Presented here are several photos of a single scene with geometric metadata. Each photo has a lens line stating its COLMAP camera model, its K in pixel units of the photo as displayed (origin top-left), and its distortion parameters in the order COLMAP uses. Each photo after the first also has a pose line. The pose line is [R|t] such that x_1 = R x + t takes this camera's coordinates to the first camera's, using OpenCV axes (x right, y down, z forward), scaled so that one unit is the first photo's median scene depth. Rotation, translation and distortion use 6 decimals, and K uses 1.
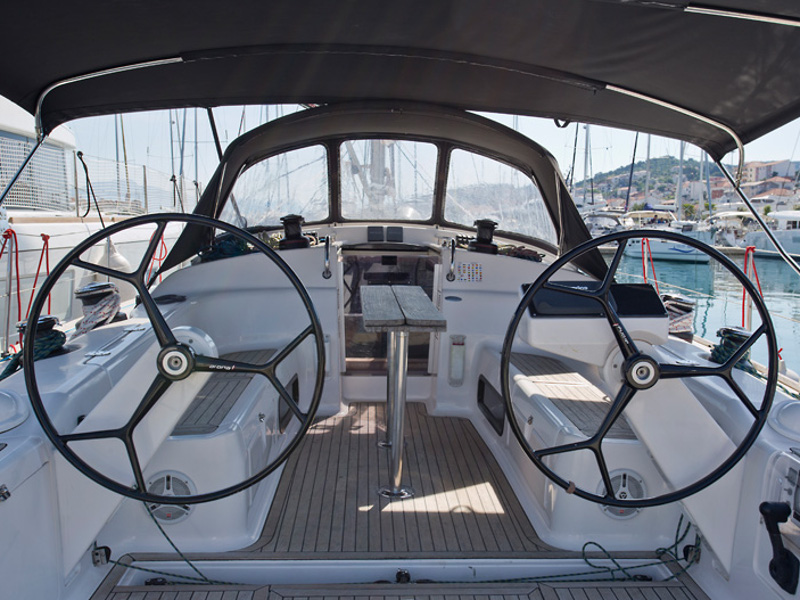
lens RADIAL K [[721.2, 0, 400.4], [0, 721.2, 300.3], [0, 0, 1]] dist [-0.010129, -0.003914]
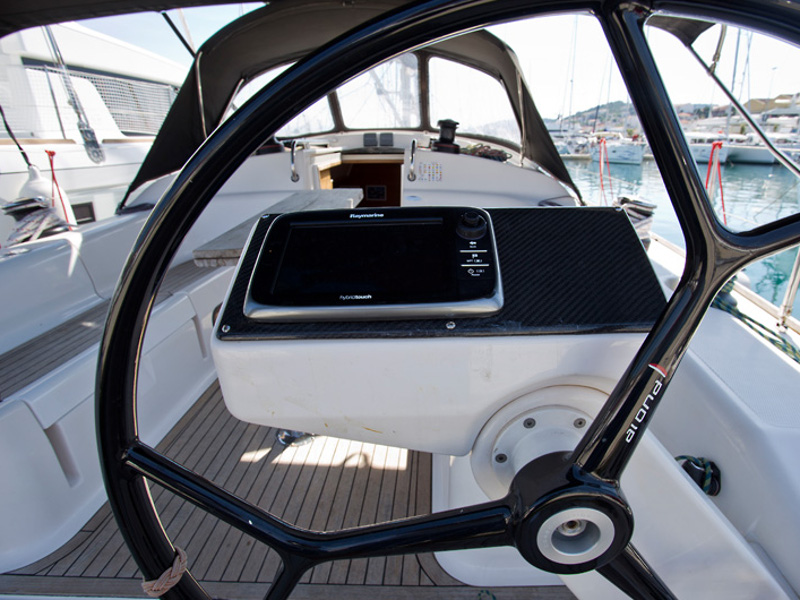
lens RADIAL K [[433.1, 0, 400.8], [0, 433.1, 300.6], [0, 0, 1]] dist [-0.044376, -0.000124]
pose [[0.995950, 0.002557, -0.089877, 0.107243], [0.020035, 0.968153, 0.249555, -0.014386], [0.087653, -0.250345, 0.964181, 0.325692]]
